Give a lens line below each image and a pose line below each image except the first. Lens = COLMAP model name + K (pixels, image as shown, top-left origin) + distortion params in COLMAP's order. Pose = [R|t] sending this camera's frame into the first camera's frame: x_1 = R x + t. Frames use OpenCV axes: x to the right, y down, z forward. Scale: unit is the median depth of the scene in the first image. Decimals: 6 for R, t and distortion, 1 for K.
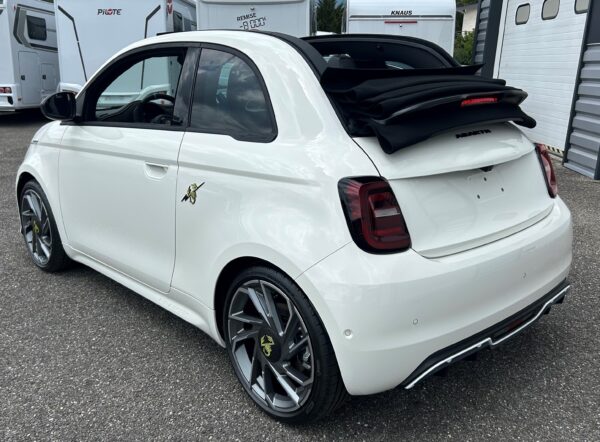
lens RADIAL K [[624.8, 0, 297.6], [0, 624.8, 219.5], [0, 0, 1]] dist [0.019362, 0.000000]
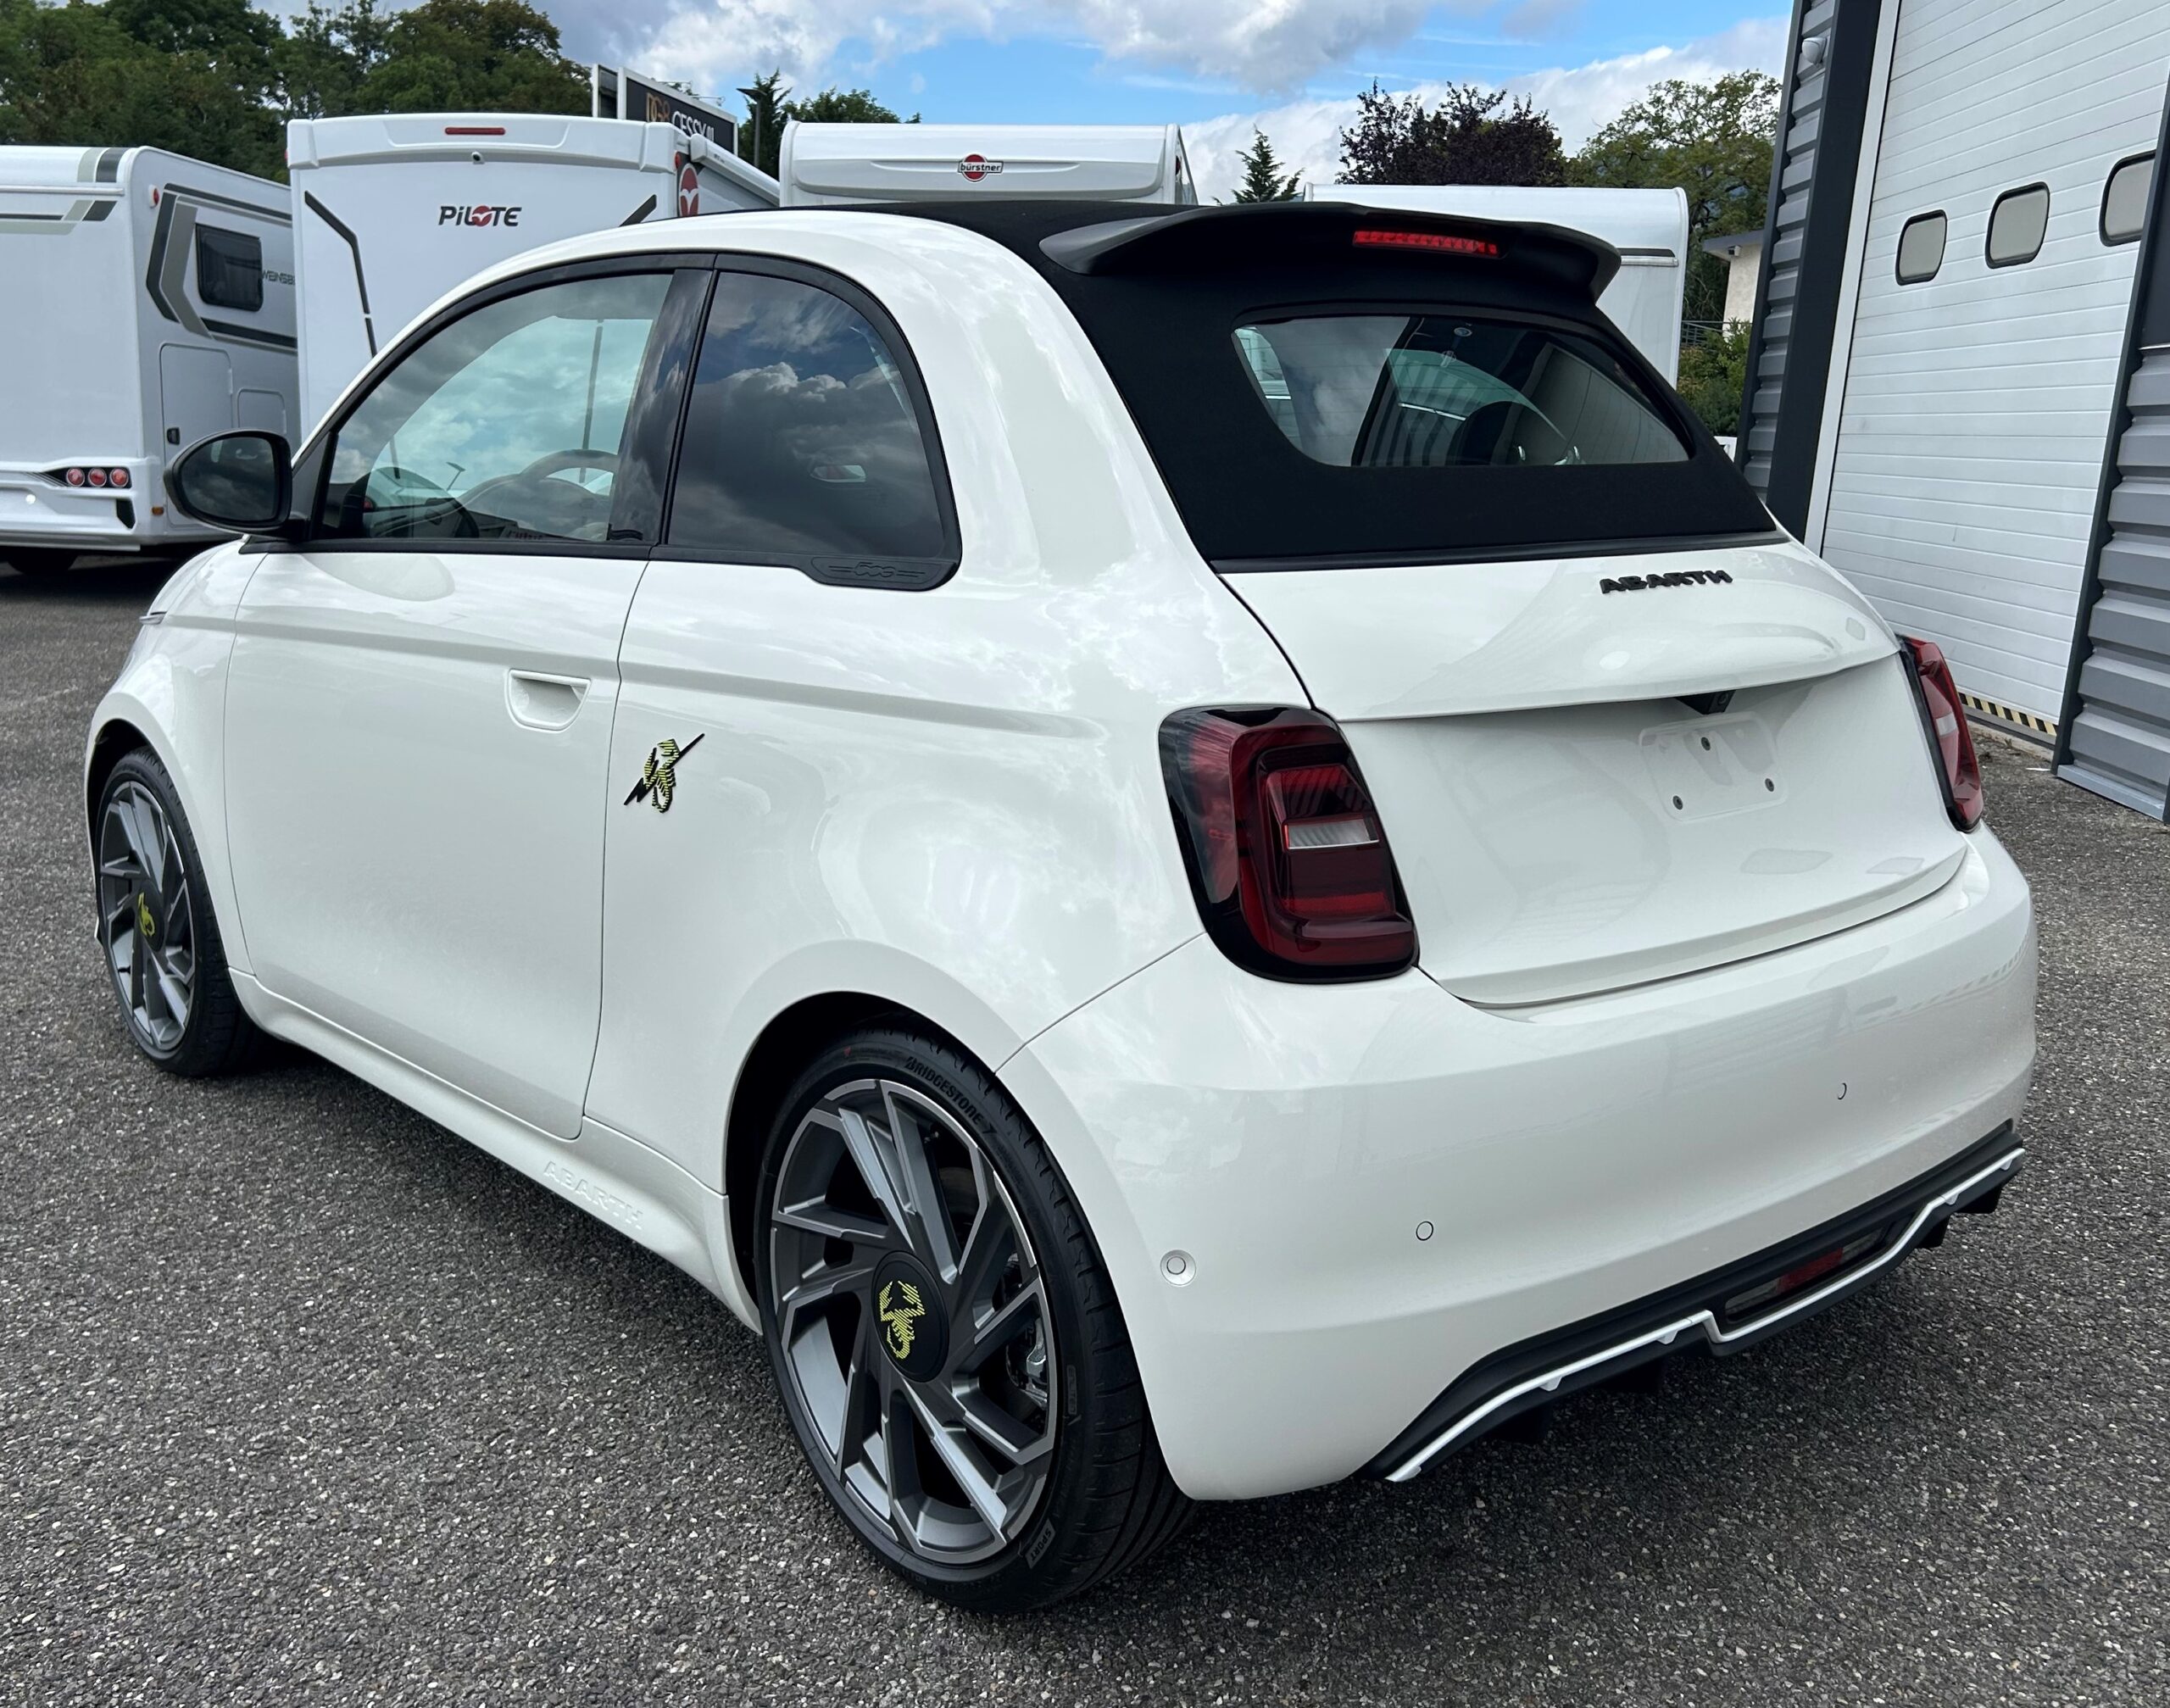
lens RADIAL K [[2211.2, 0, 1092.8], [0, 2211.2, 863.9], [0, 0, 1]] dist [0.018169, 0.000000]
pose [[0.999457, 0.025375, -0.020998, 0.048022], [-0.026393, 0.998413, -0.049739, 0.043943], [0.019702, 0.050267, 0.998541, 0.014073]]
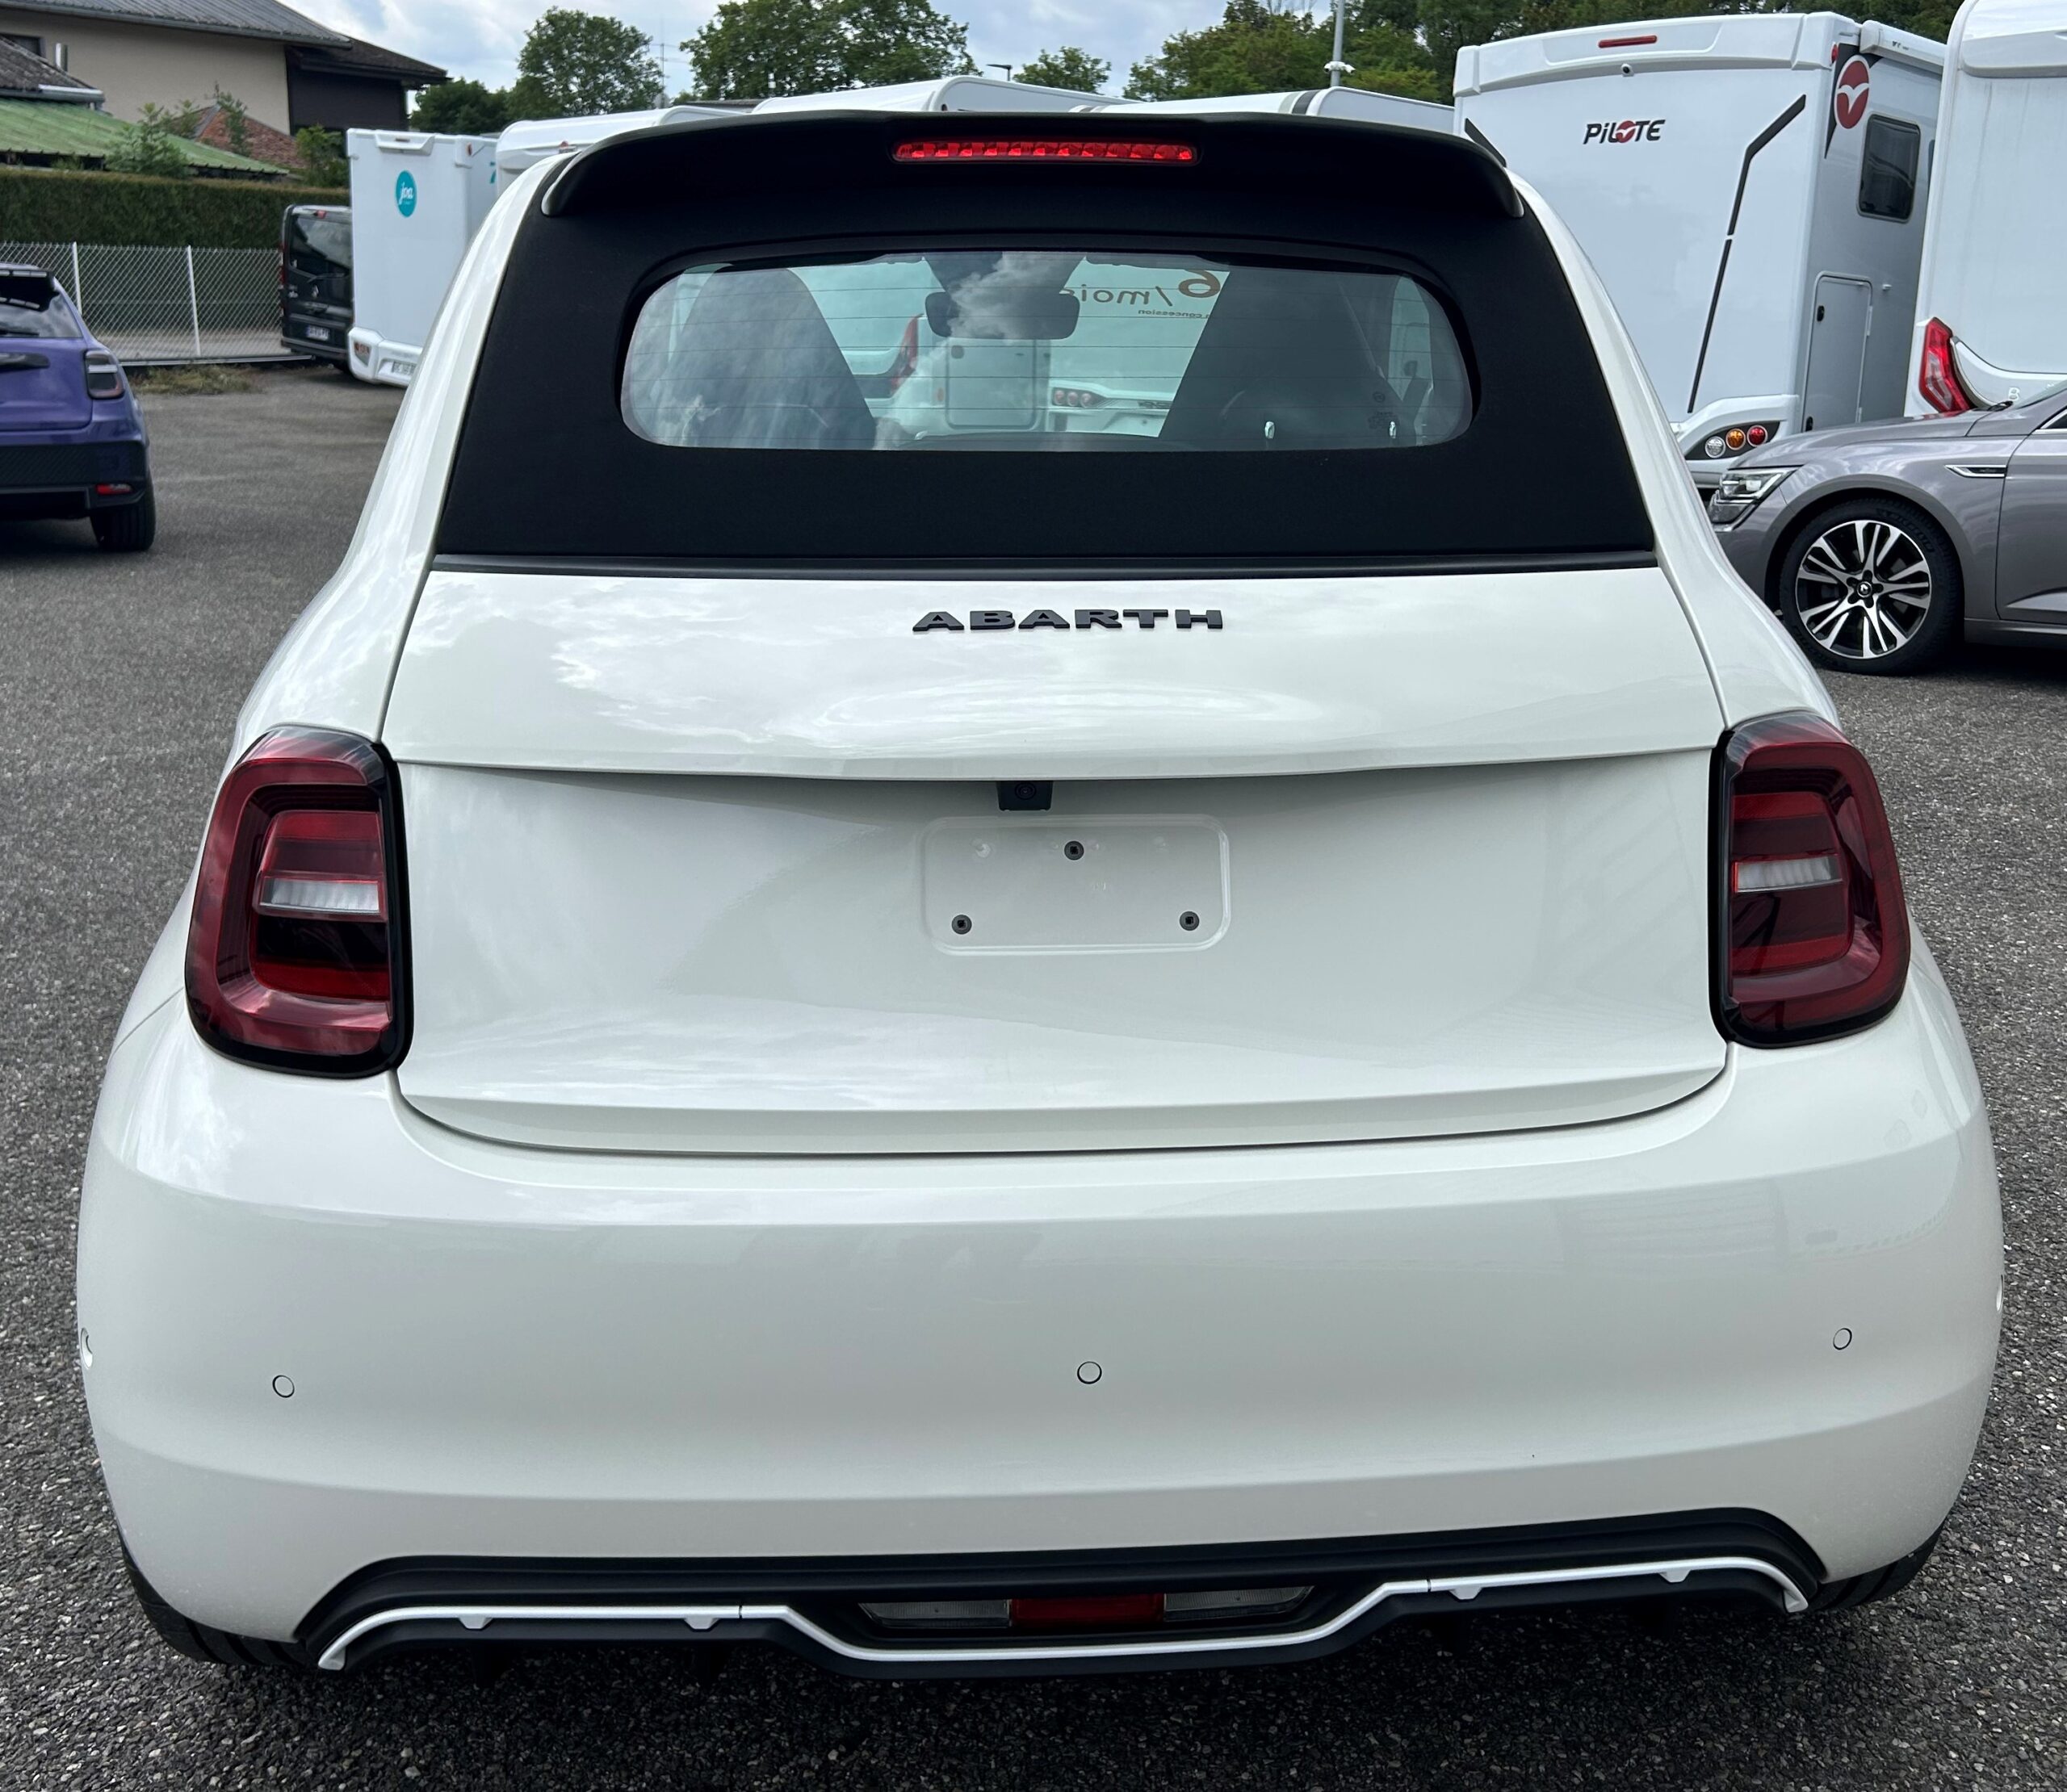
lens RADIAL K [[2148.9, 0, 1034.7], [0, 2148.9, 883.8], [0, 0, 1]] dist [0.057340, 0.000000]
pose [[0.770449, 0.176104, -0.612696, 0.692331], [-0.172067, 0.982863, 0.066130, -0.094160], [0.613842, 0.054475, 0.787547, 0.436457]]
